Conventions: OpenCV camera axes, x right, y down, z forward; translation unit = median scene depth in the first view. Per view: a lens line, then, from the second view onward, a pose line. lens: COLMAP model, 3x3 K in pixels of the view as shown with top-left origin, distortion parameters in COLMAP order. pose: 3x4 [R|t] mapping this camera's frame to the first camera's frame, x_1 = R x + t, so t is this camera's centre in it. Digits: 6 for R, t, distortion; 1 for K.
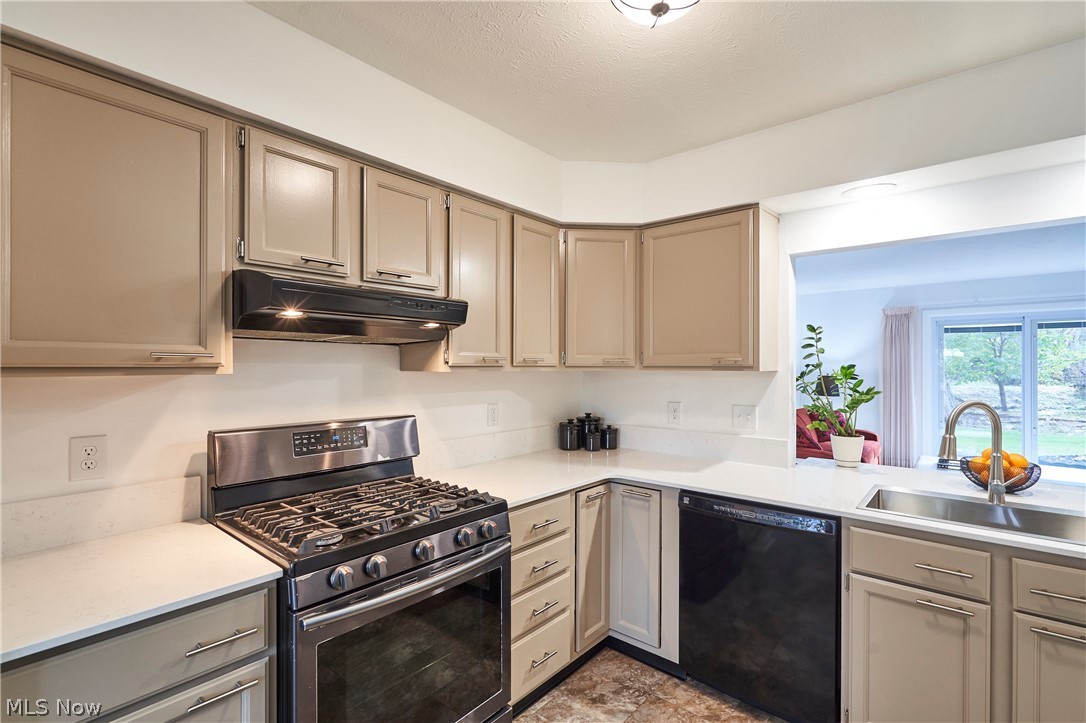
lens RADIAL K [[503.4, 0, 543.4], [0, 503.4, 366.0], [0, 0, 1]] dist [0.001952, -0.000254]
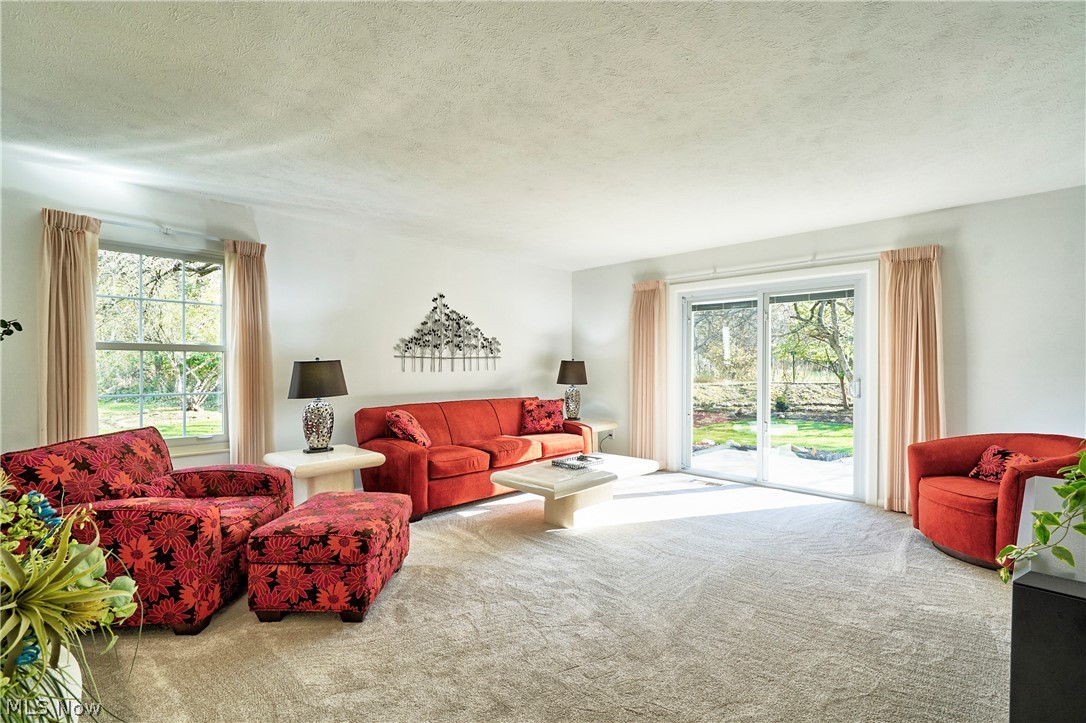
lens RADIAL K [[503.4, 0, 543.1], [0, 503.4, 364.7], [0, 0, 1]] dist [0.001952, -0.000254]
pose [[0.996712, 0.006007, -0.080800, 1.854589], [-0.005861, 0.999981, 0.002041, 0.075434], [0.080811, -0.001561, 0.996728, 0.388828]]
